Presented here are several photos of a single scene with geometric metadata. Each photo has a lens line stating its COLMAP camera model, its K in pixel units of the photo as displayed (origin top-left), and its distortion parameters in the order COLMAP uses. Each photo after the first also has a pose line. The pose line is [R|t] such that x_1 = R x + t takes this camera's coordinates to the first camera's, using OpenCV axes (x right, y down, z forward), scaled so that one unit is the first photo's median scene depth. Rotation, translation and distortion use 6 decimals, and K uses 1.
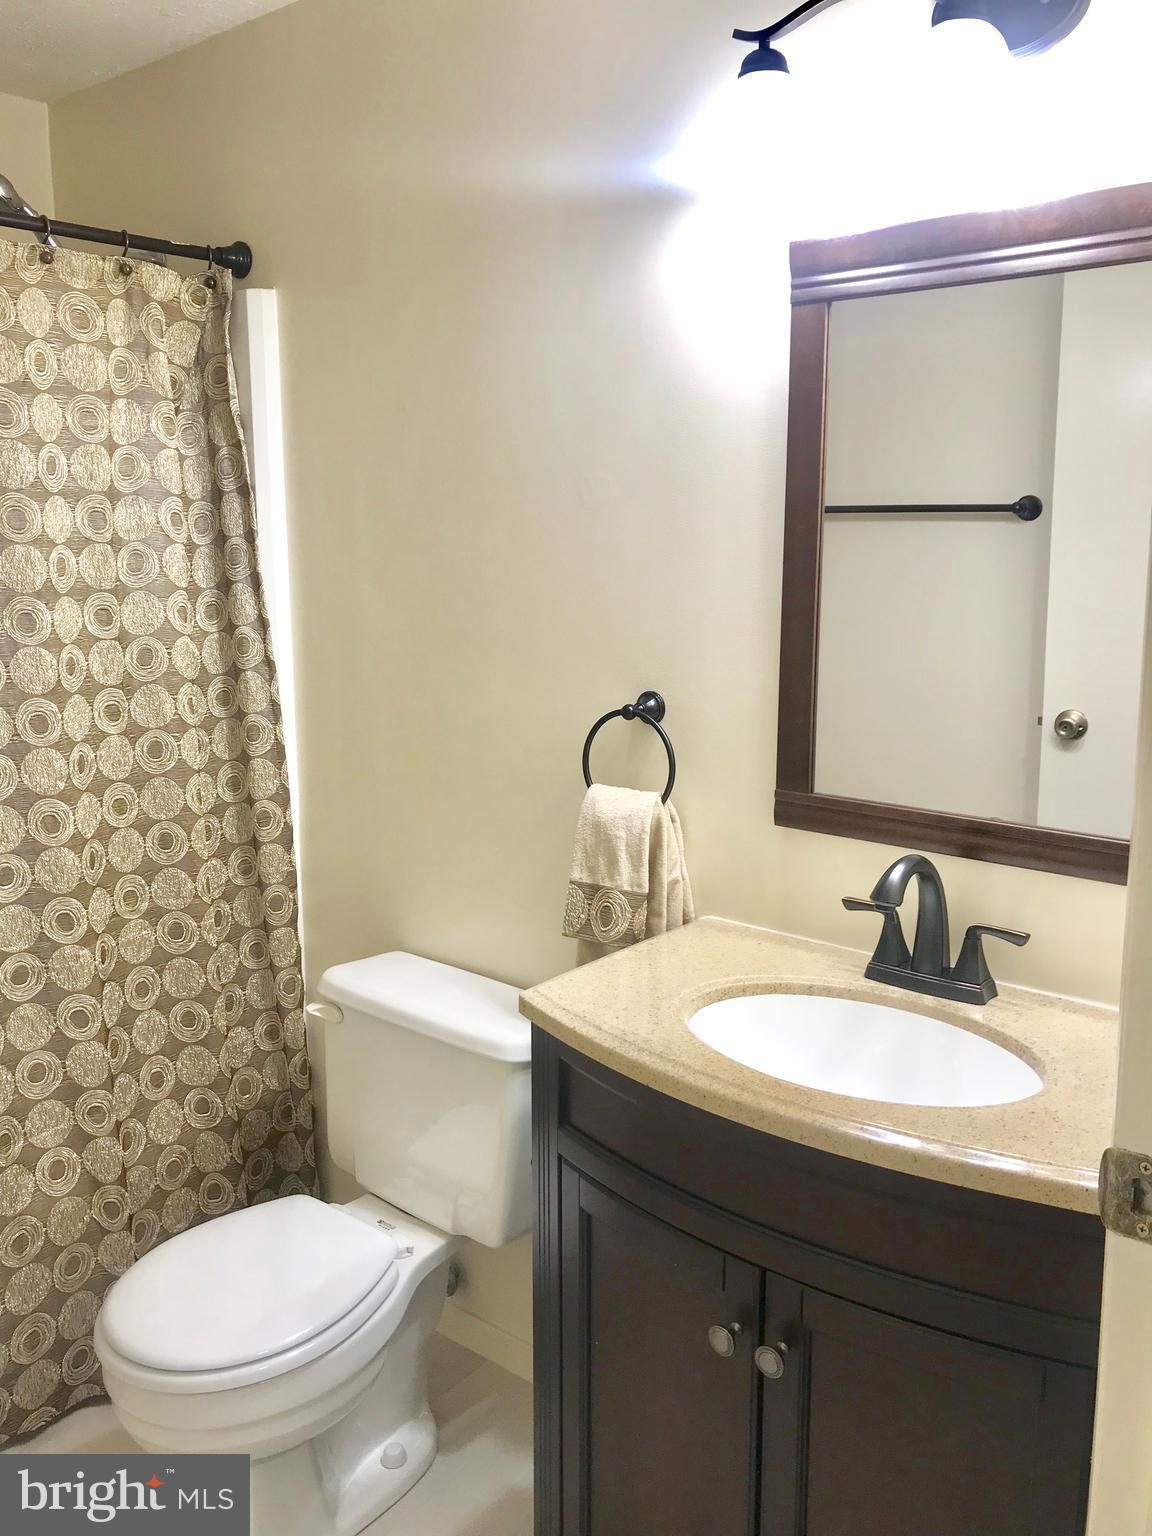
lens RADIAL K [[1287.1, 0, 576.0], [0, 1287.1, 768.0], [0, 0, 1]] dist [0.093050, -0.008250]
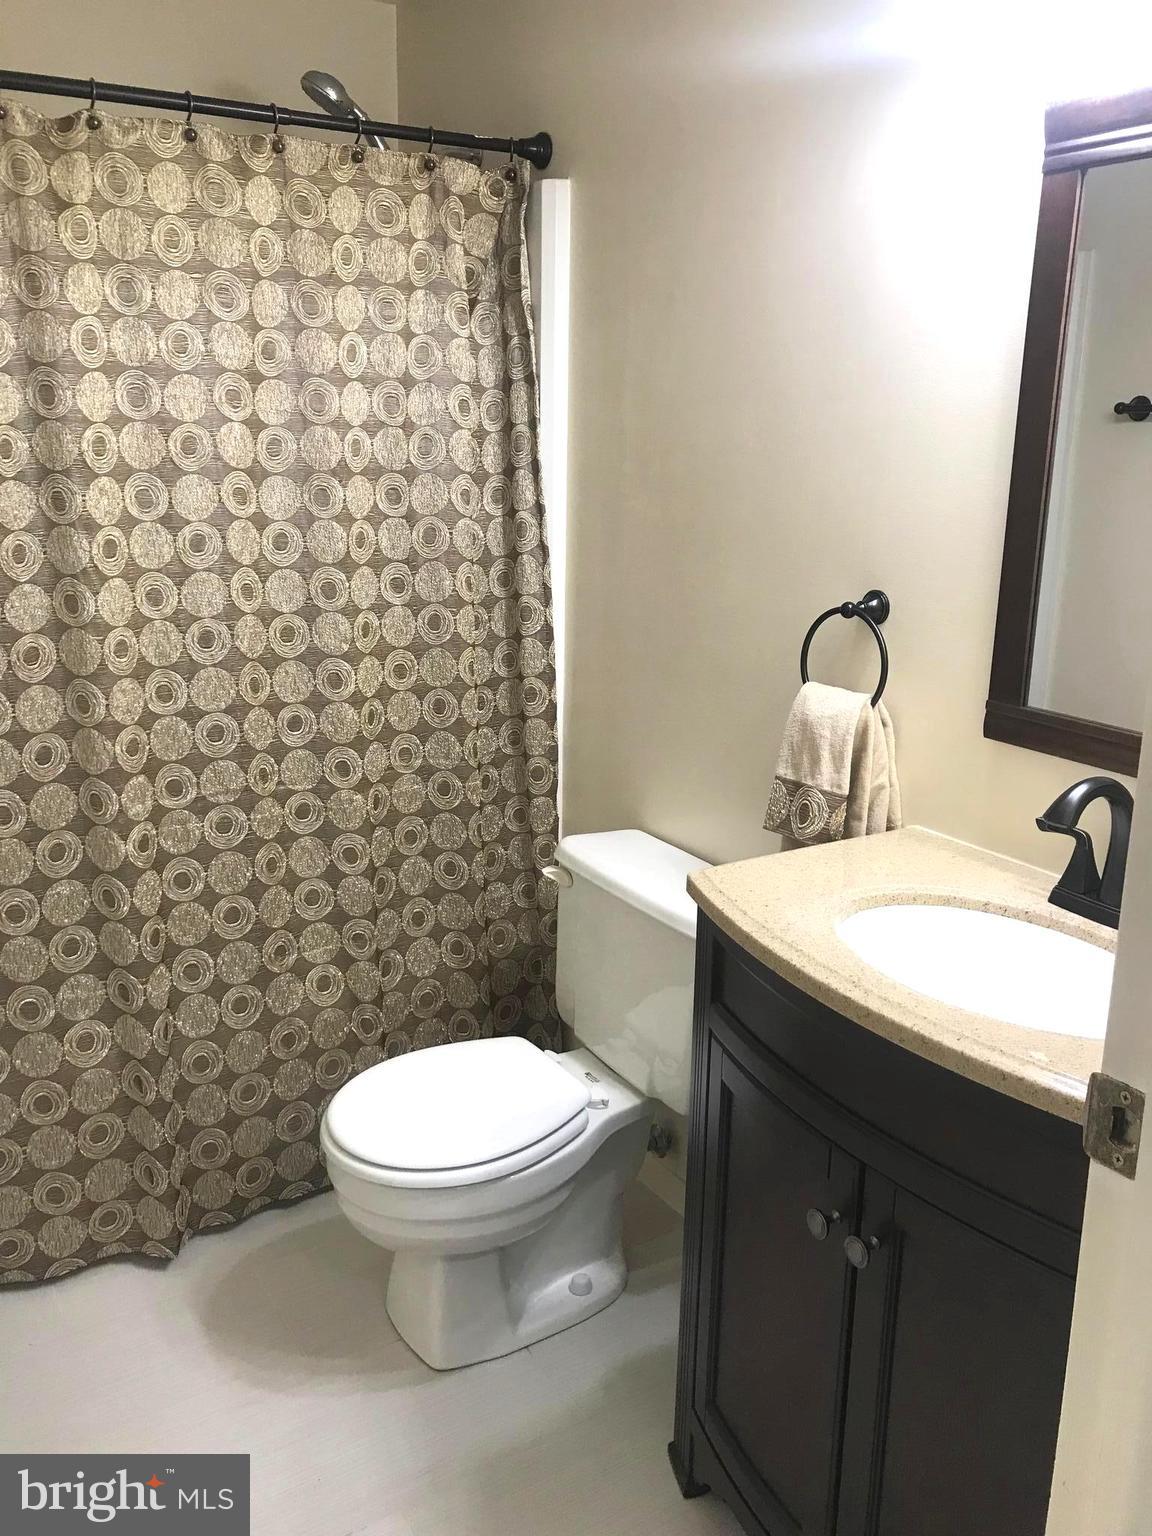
lens RADIAL K [[1298.4, 0, 676.7], [0, 1298.4, 767.7], [0, 0, 1]] dist [0.180807, -0.256539]
pose [[0.954818, 0.093352, -0.282149, 0.196503], [-0.074750, 0.994301, 0.076015, 0.008989], [0.287637, -0.051490, 0.956354, -0.000182]]
